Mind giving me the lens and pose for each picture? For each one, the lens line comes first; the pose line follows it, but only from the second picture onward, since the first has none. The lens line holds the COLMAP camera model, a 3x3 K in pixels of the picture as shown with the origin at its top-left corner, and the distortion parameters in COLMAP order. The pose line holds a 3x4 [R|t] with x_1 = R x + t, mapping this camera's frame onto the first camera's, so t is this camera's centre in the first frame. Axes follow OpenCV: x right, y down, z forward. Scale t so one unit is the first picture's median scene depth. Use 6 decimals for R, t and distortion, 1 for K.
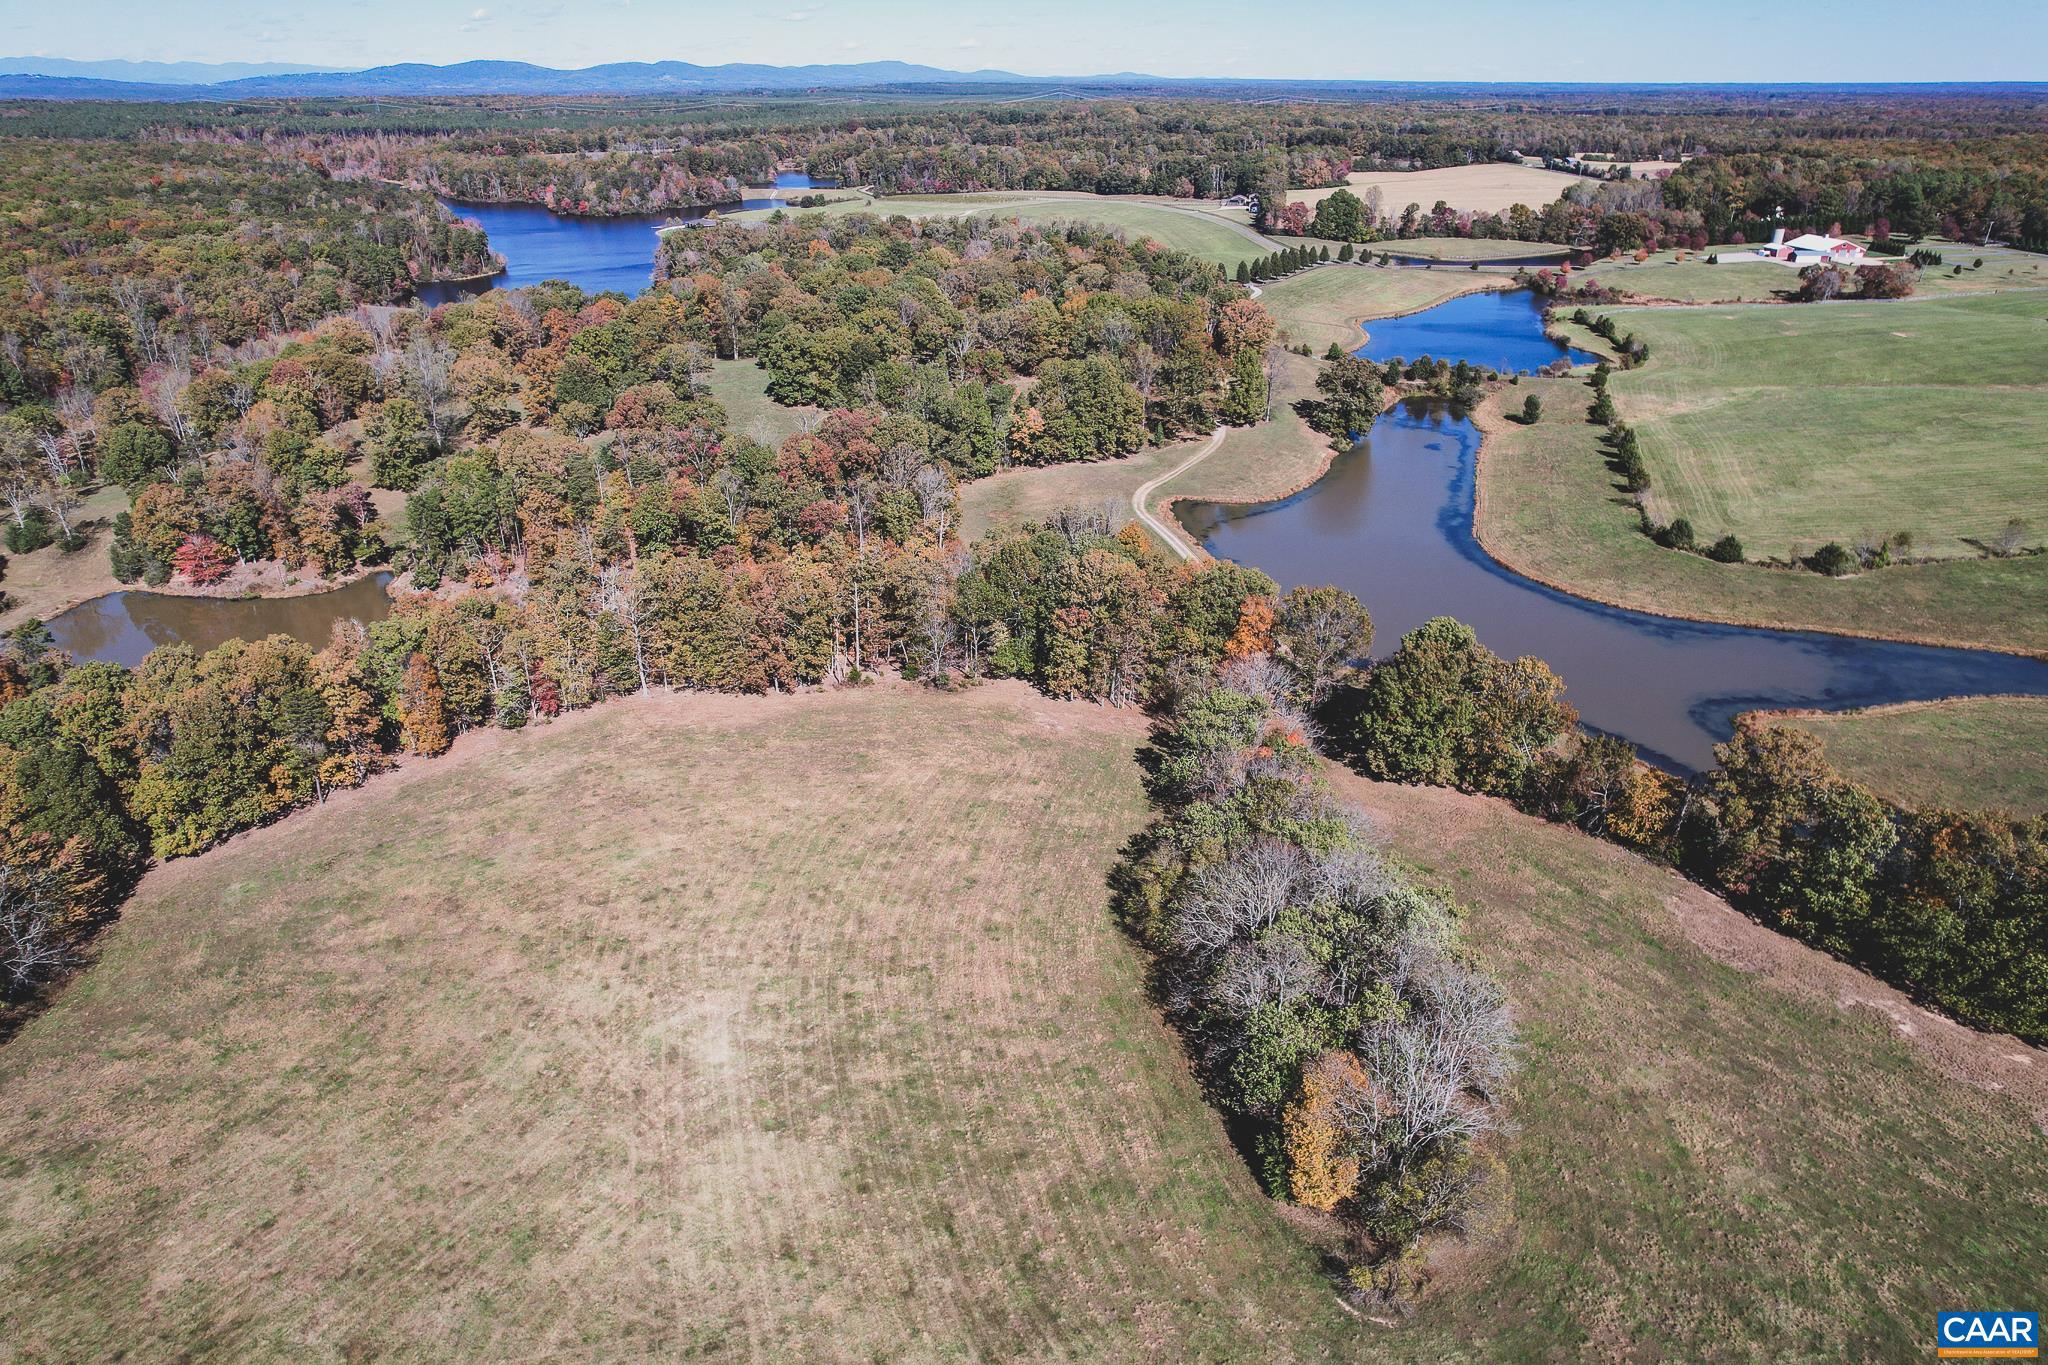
lens RADIAL K [[1277.8, 0, 1021.6], [0, 1277.8, 686.8], [0, 0, 1]] dist [-0.092283, 0.080750]
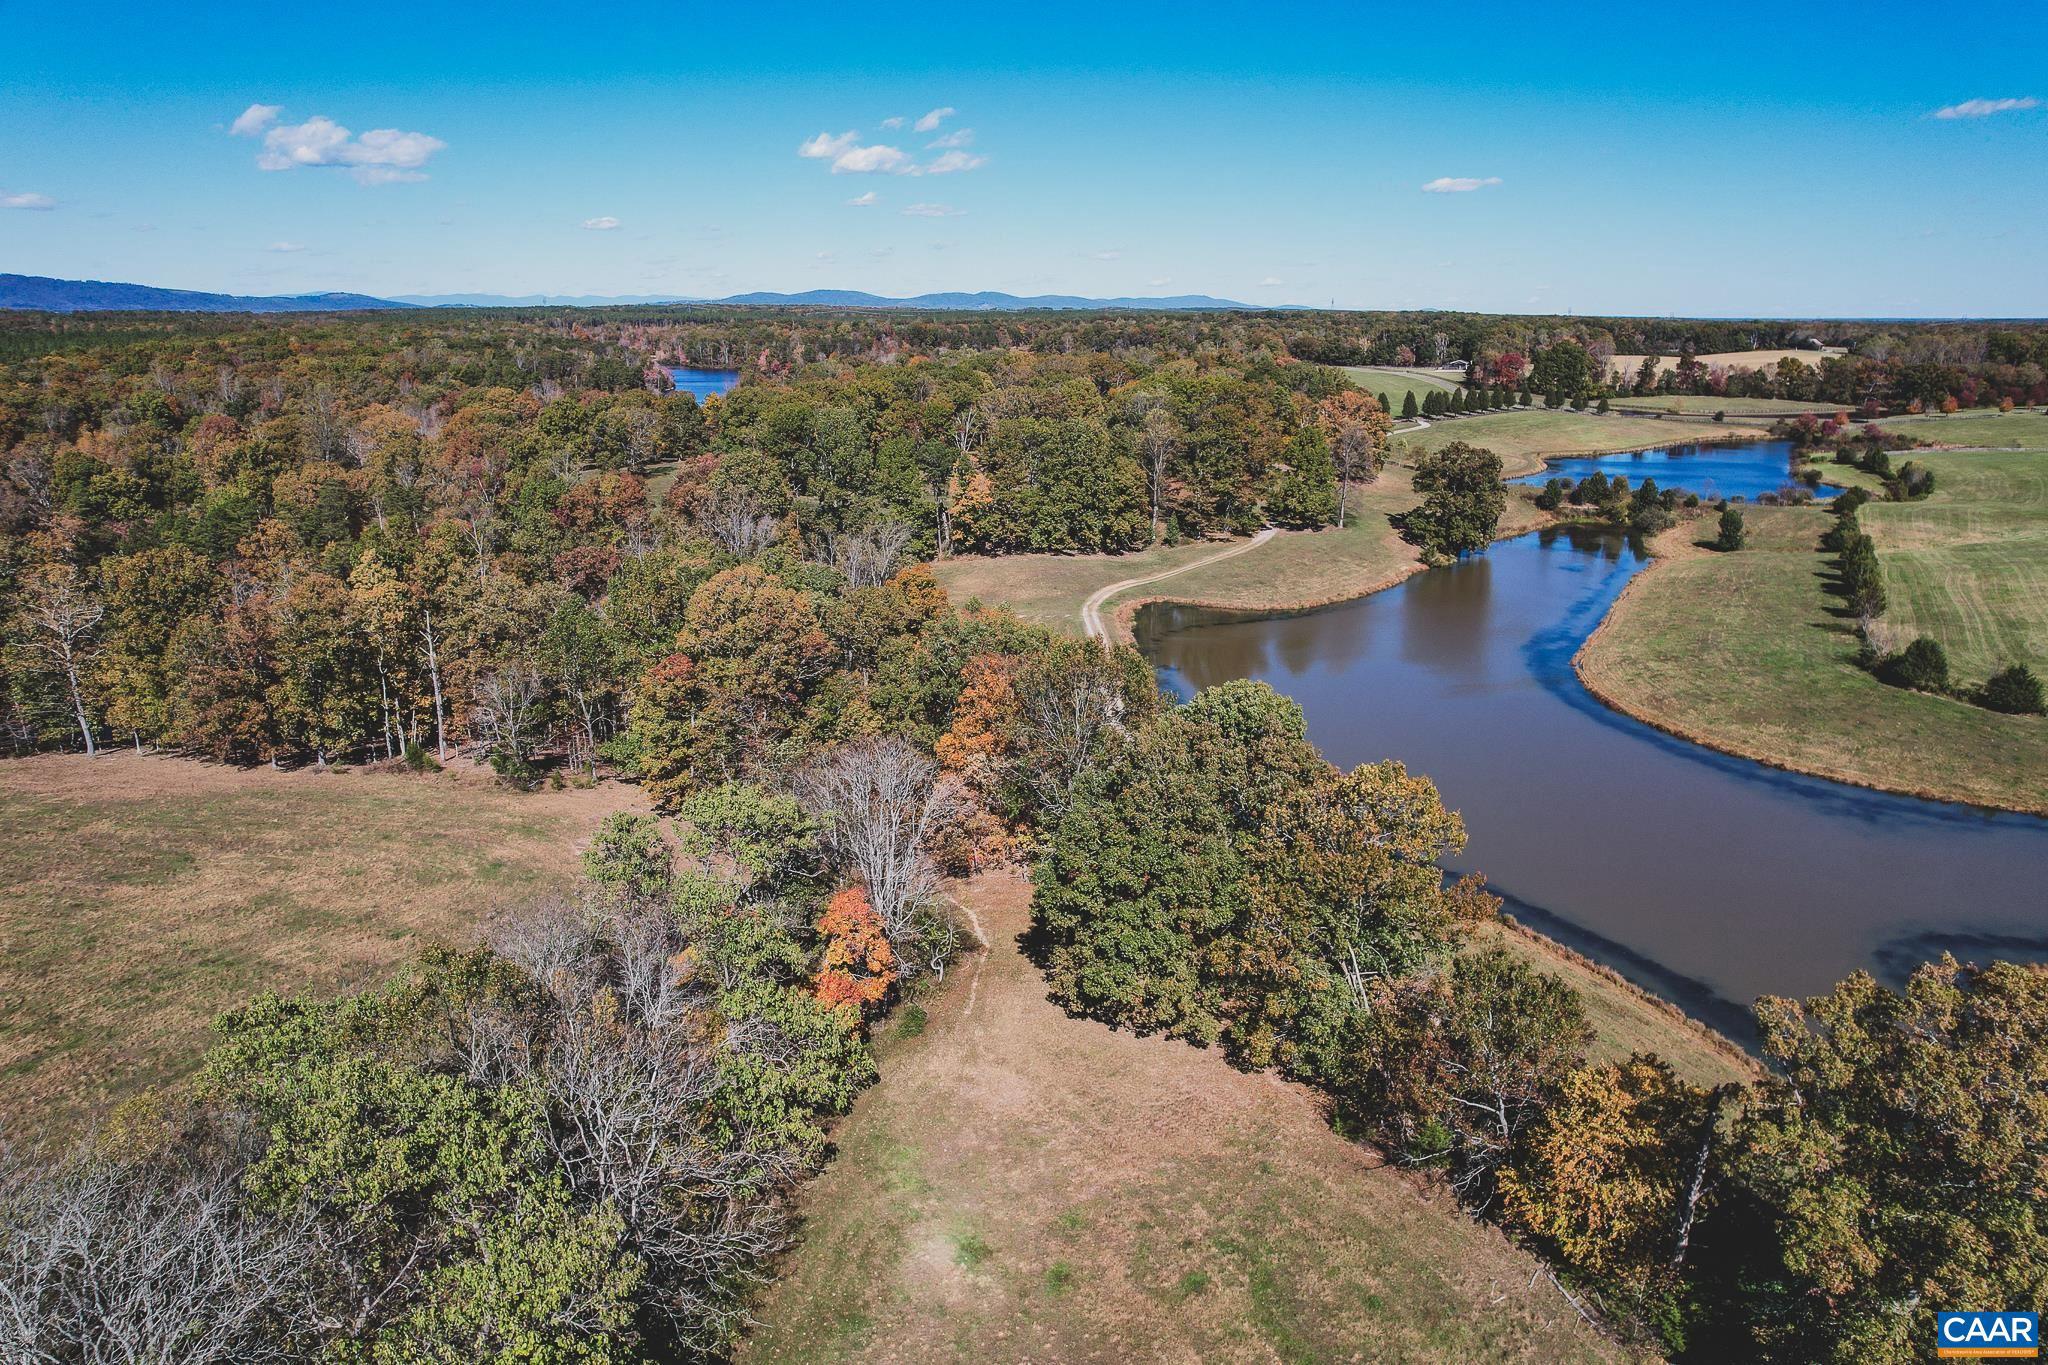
lens RADIAL K [[1277.8, 0, 1021.6], [0, 1277.8, 686.8], [0, 0, 1]] dist [-0.092283, 0.080750]
pose [[0.975158, 0.064453, -0.211927, 0.181308], [-0.097722, 0.983774, -0.150463, 0.013878], [0.198790, 0.167435, 0.965633, 0.267946]]
